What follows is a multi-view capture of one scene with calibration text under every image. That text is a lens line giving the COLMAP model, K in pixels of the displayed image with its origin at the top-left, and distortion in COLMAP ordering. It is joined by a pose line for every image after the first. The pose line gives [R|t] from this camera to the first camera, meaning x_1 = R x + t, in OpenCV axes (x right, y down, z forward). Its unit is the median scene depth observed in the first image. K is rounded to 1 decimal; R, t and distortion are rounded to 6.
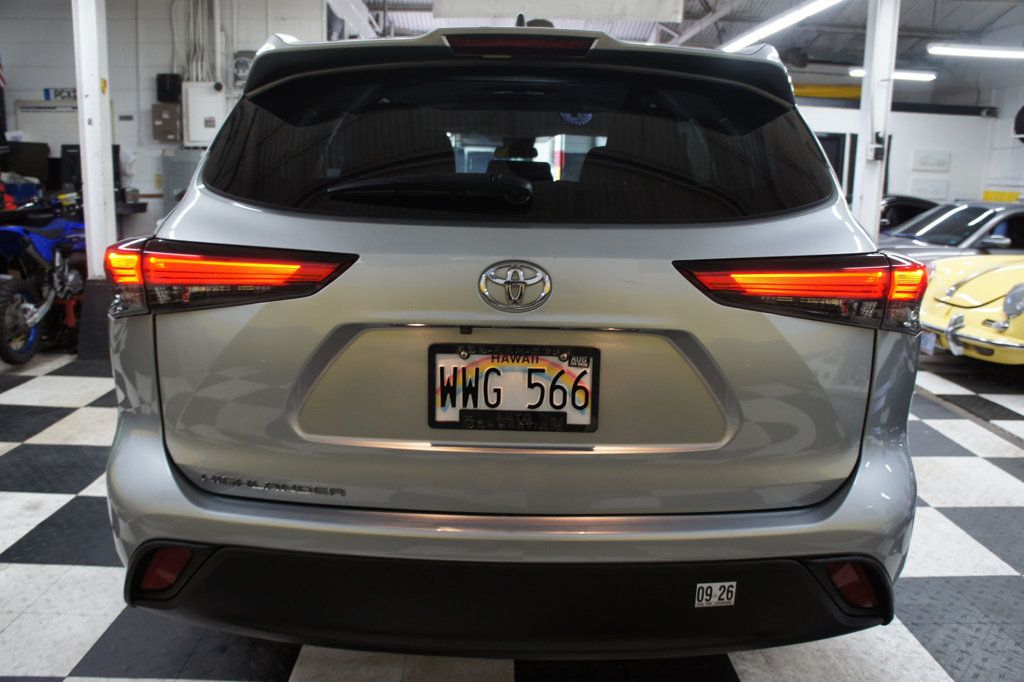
lens RADIAL K [[833.6, 0, 517.1], [0, 833.6, 333.8], [0, 0, 1]] dist [-0.154712, 0.116542]
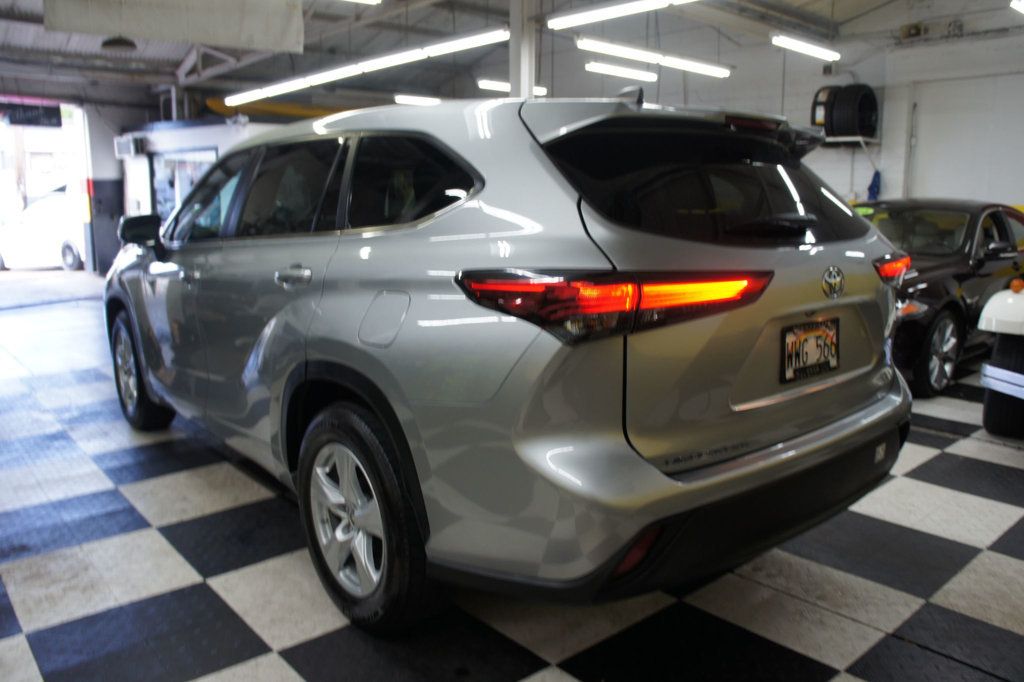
lens RADIAL K [[833.6, 0, 485.9], [0, 833.6, 358.5], [0, 0, 1]] dist [-0.154712, 0.116542]
pose [[0.761044, -0.149326, 0.631279, -0.377810], [0.141723, 0.987910, 0.062829, -0.026371], [-0.633030, 0.041651, 0.773006, 0.056180]]
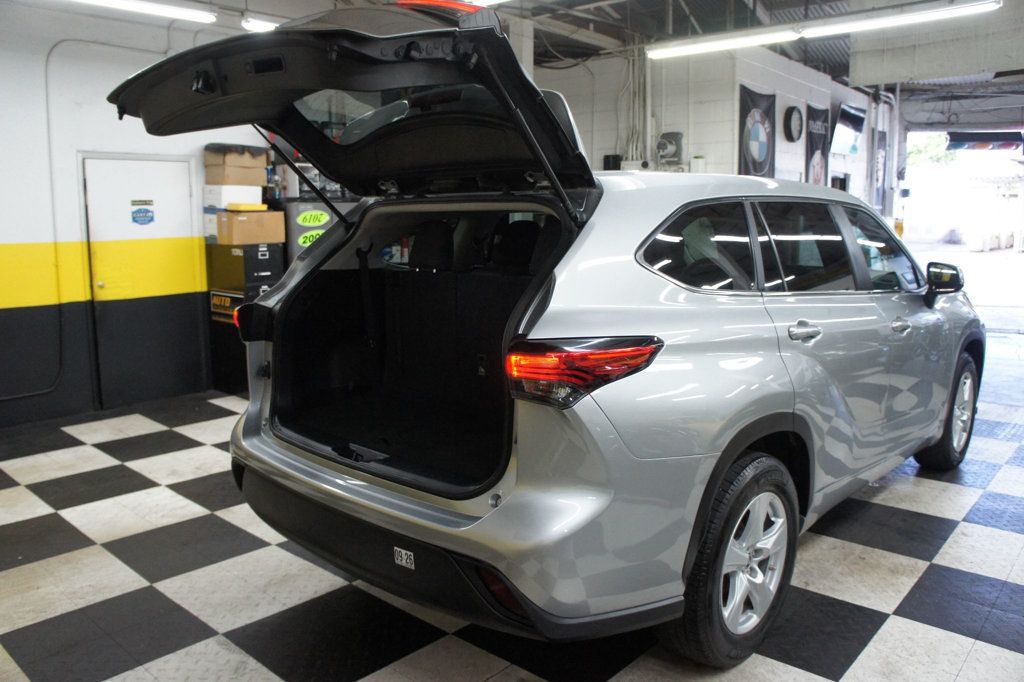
lens RADIAL K [[833.6, 0, 525.2], [0, 833.6, 347.4], [0, 0, 1]] dist [-0.154712, 0.116542]
pose [[0.735079, 0.089044, -0.672109, 0.374589], [-0.112399, 0.993625, 0.008710, -0.028918], [0.668600, 0.069142, 0.740401, -0.003665]]
